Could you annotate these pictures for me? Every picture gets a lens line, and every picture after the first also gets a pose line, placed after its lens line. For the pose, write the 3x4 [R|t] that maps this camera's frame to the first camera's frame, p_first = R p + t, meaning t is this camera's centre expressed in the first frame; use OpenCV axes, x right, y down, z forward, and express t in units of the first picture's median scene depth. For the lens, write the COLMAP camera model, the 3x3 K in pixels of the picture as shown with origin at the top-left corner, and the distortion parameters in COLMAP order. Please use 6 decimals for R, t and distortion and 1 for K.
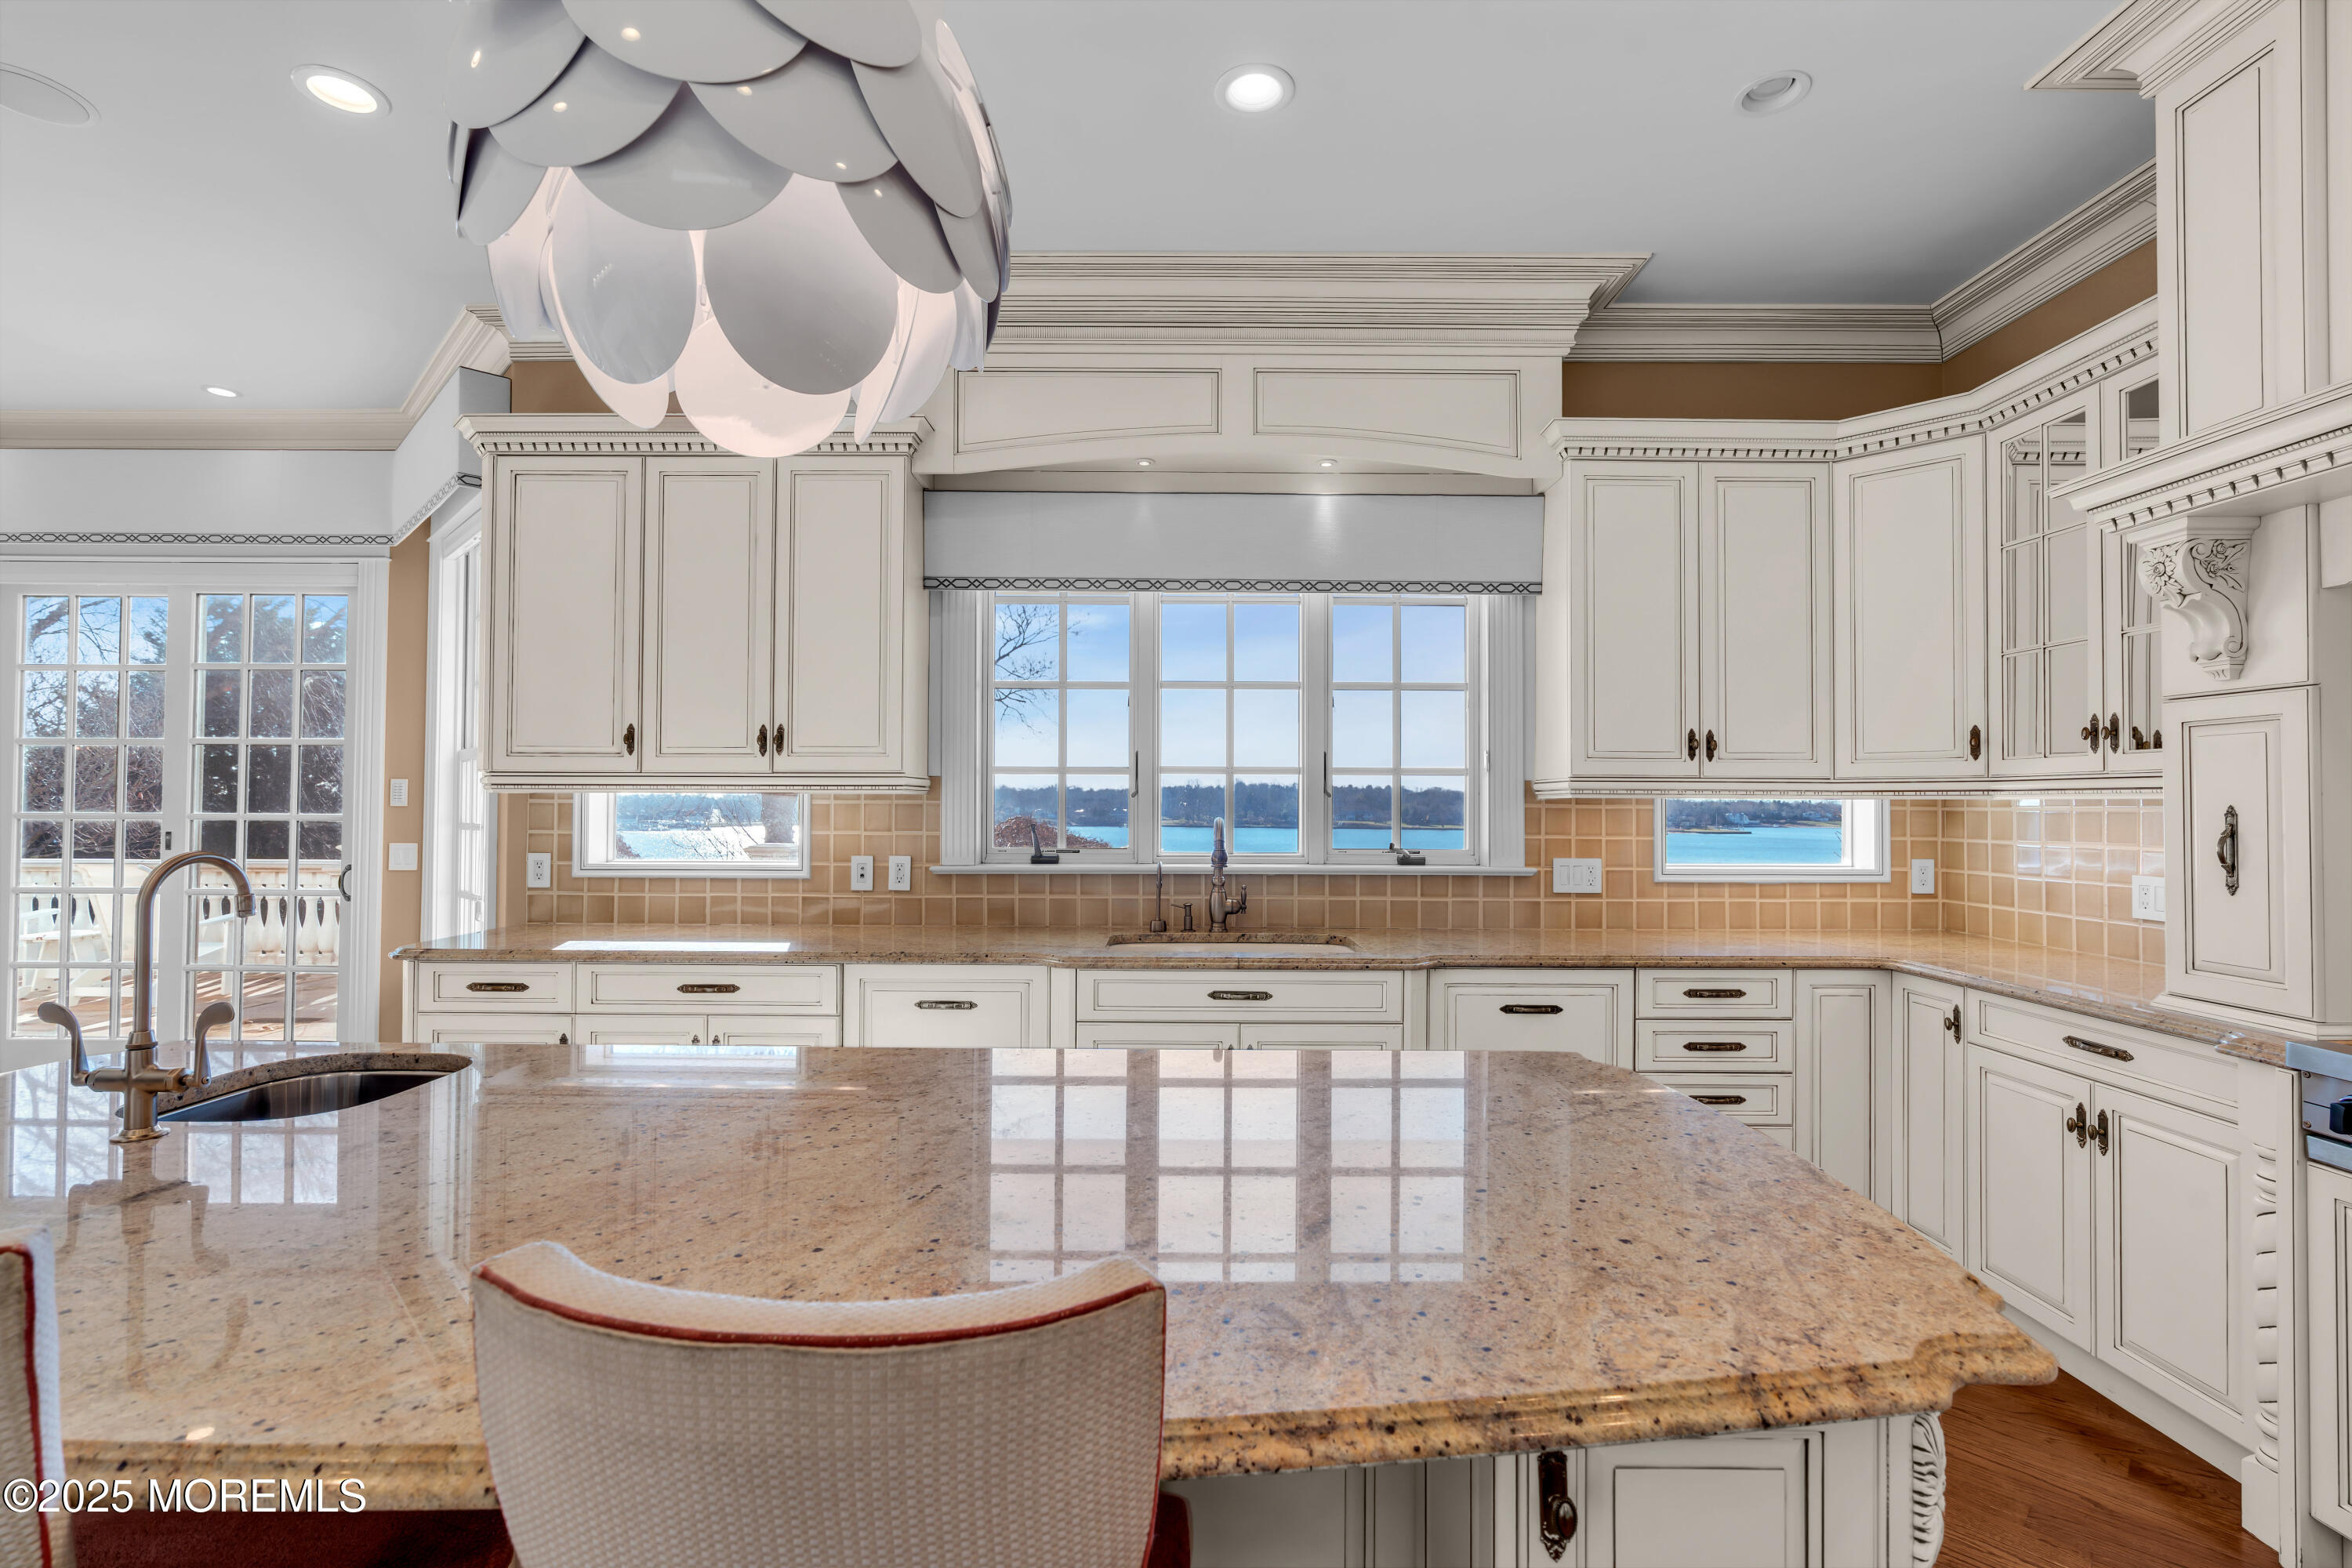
lens RADIAL K [[1092.5, 0, 1172.6], [0, 1092.5, 787.0], [0, 0, 1]] dist [-0.012397, 0.001138]
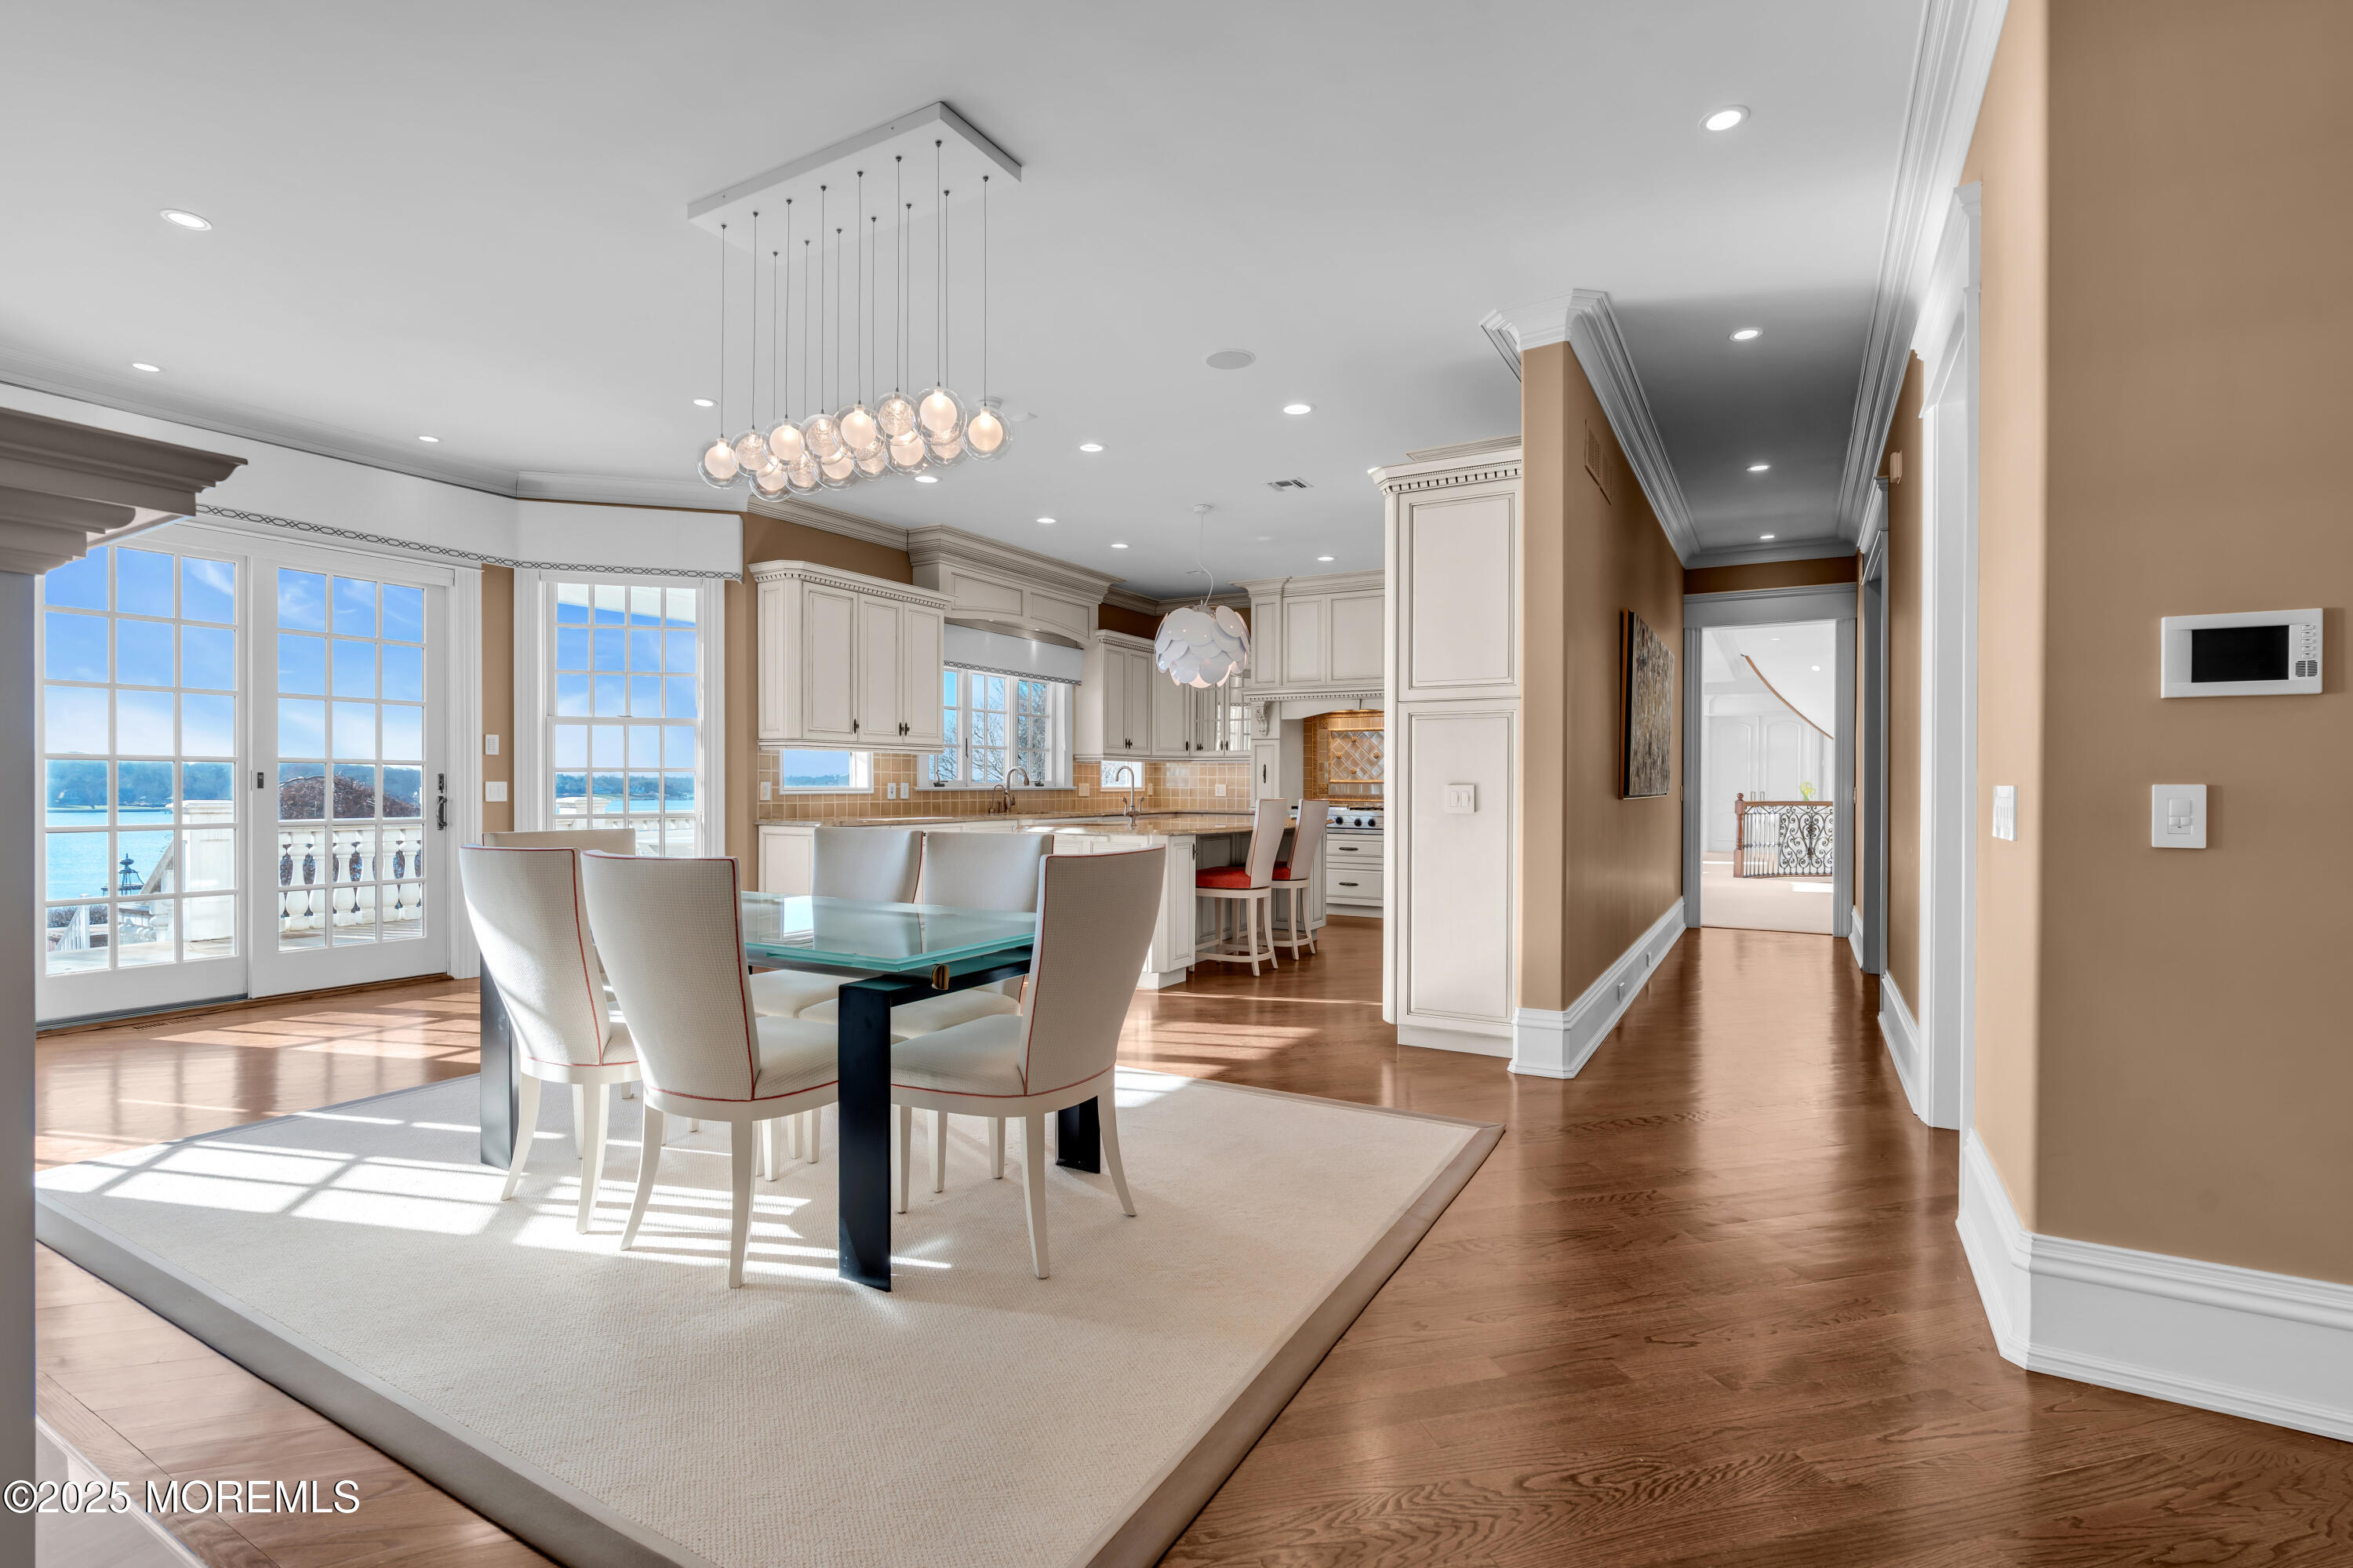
lens RADIAL K [[1093.0, 0, 1161.9], [0, 1093.0, 785.6], [0, 0, 1]] dist [-0.012397, 0.001138]
pose [[0.495455, -0.003085, 0.868628, -1.914198], [-0.015899, 0.999794, 0.012619, 0.033064], [-0.868488, -0.020063, 0.495303, -0.528621]]
